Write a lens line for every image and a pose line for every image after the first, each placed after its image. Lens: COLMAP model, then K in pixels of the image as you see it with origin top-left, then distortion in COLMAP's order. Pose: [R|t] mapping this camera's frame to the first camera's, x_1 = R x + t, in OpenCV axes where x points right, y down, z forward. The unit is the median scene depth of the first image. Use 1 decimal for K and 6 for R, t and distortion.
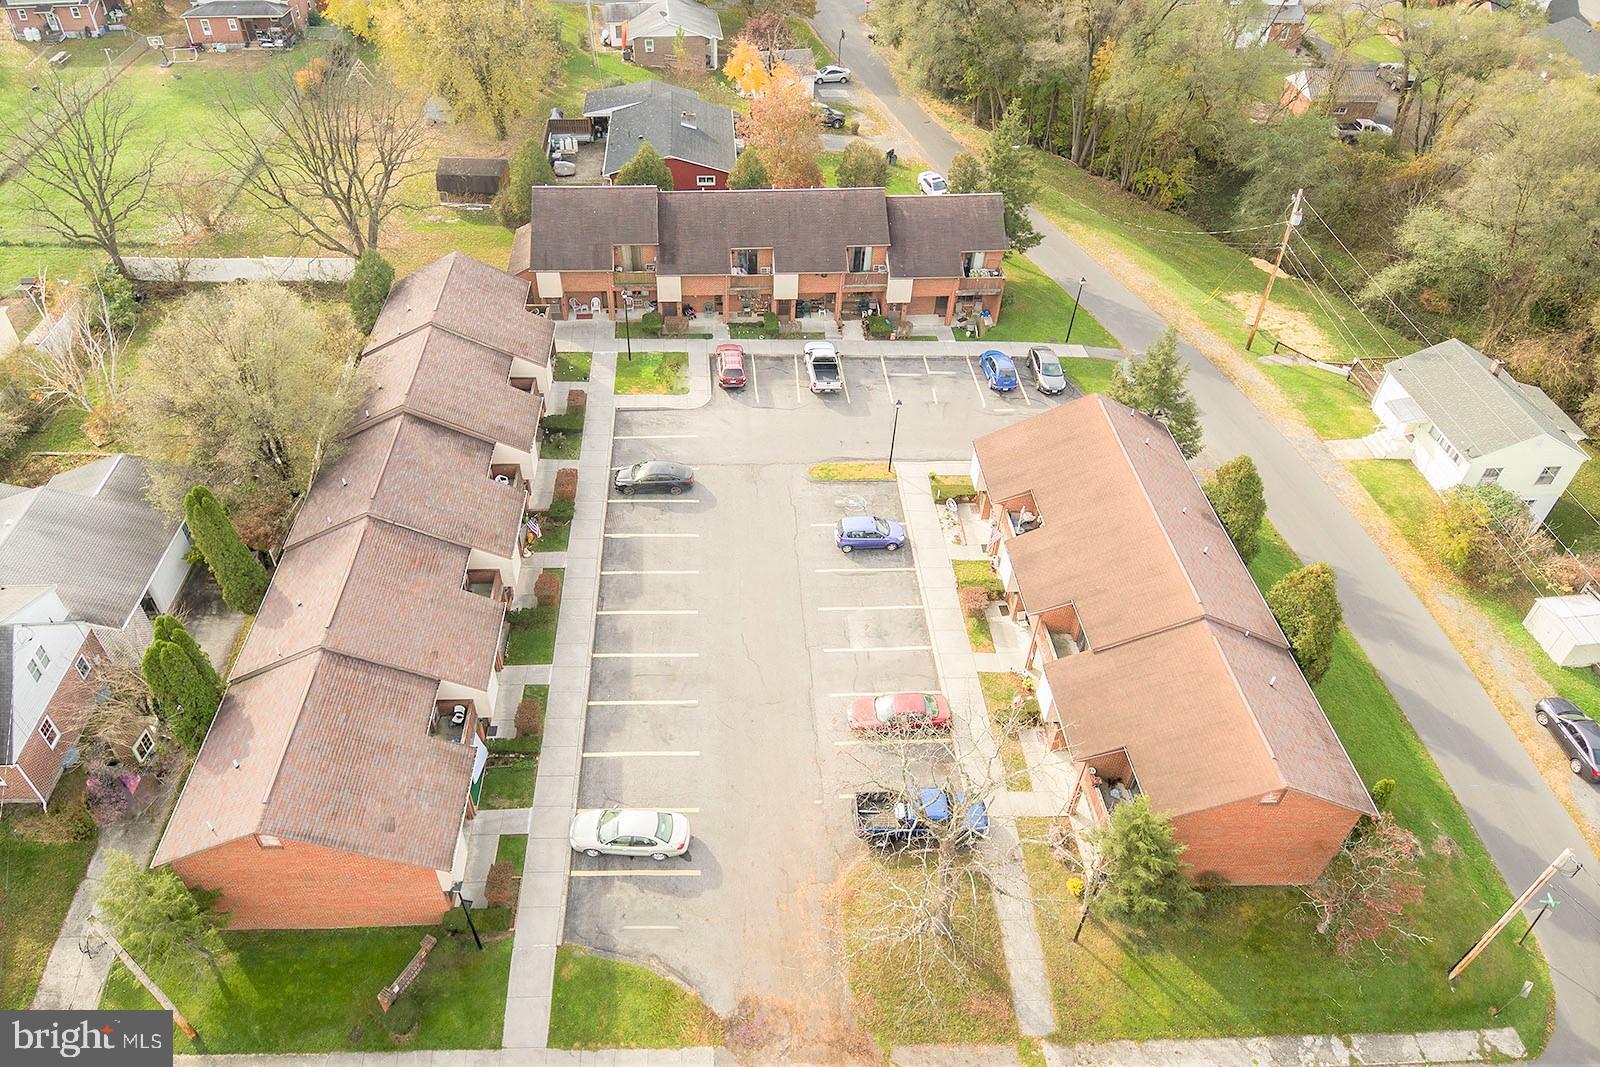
lens RADIAL K [[1049.3, 0, 753.1], [0, 1049.3, 538.2], [0, 0, 1]] dist [0.116961, -0.175428]
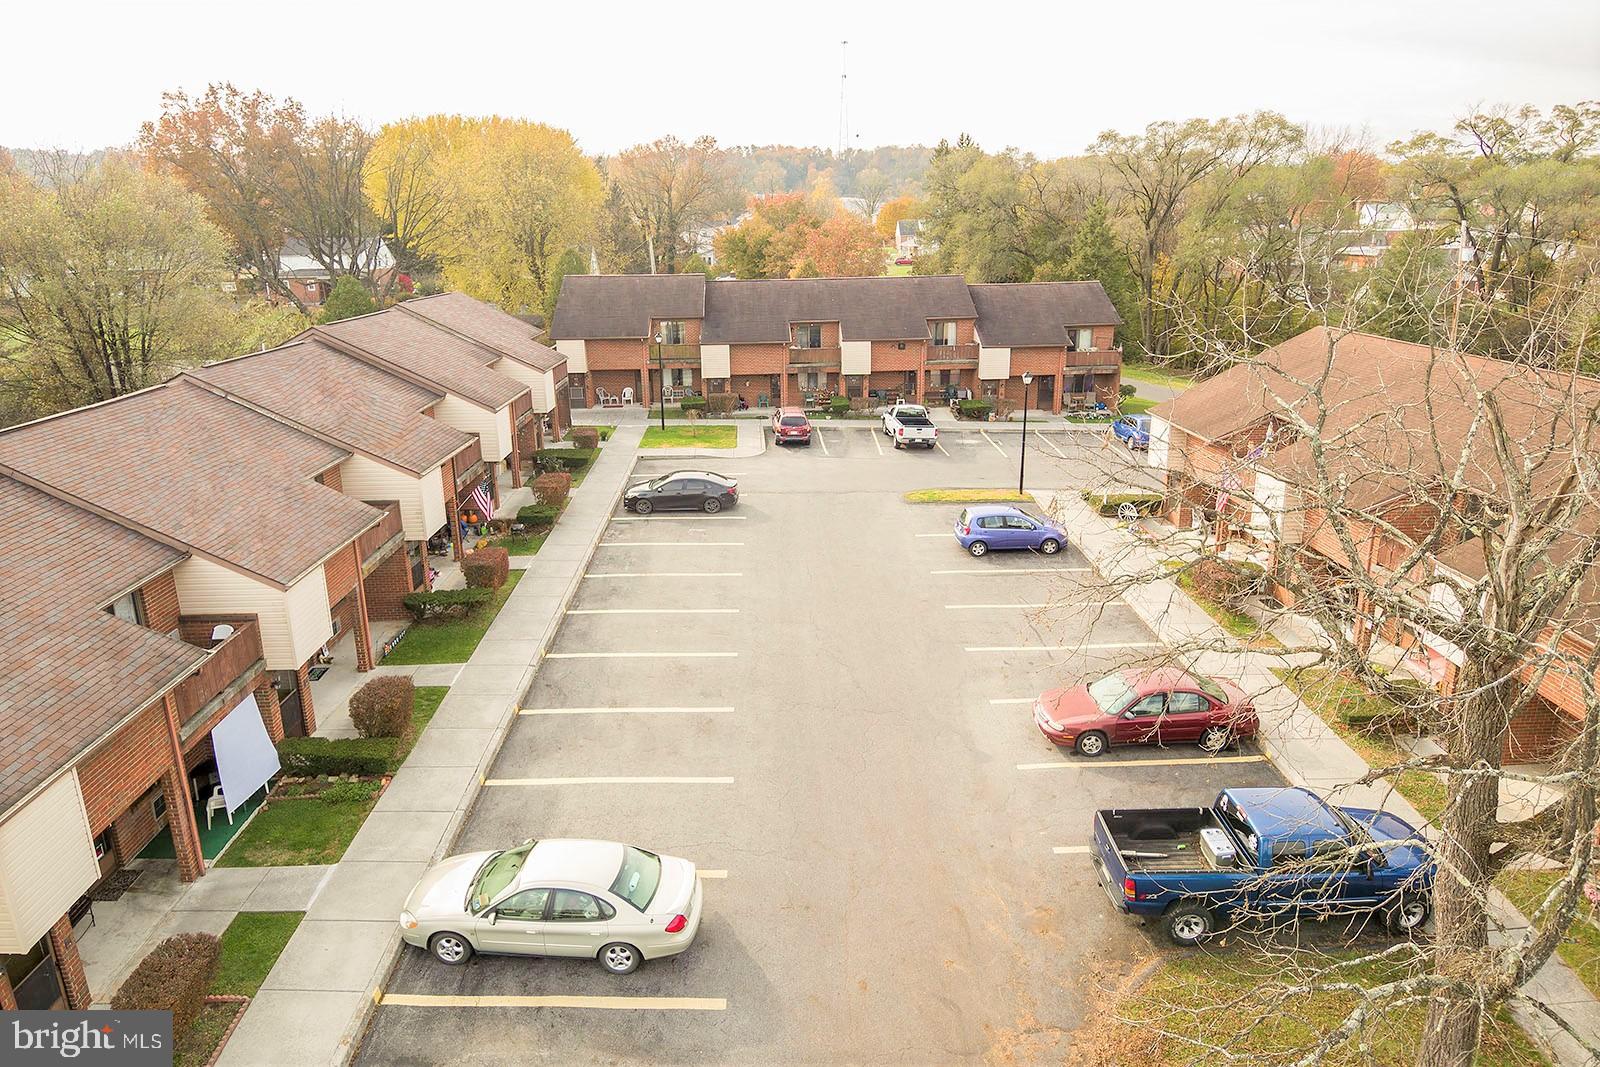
lens RADIAL K [[961.6, 0, 781.8], [0, 961.6, 473.5], [0, 0, 1]] dist [0.094489, -0.124795]
pose [[0.999583, -0.017379, -0.023051, -0.015517], [0.004741, 0.886468, -0.462765, 0.259554], [0.028476, 0.462463, 0.886181, 0.508084]]
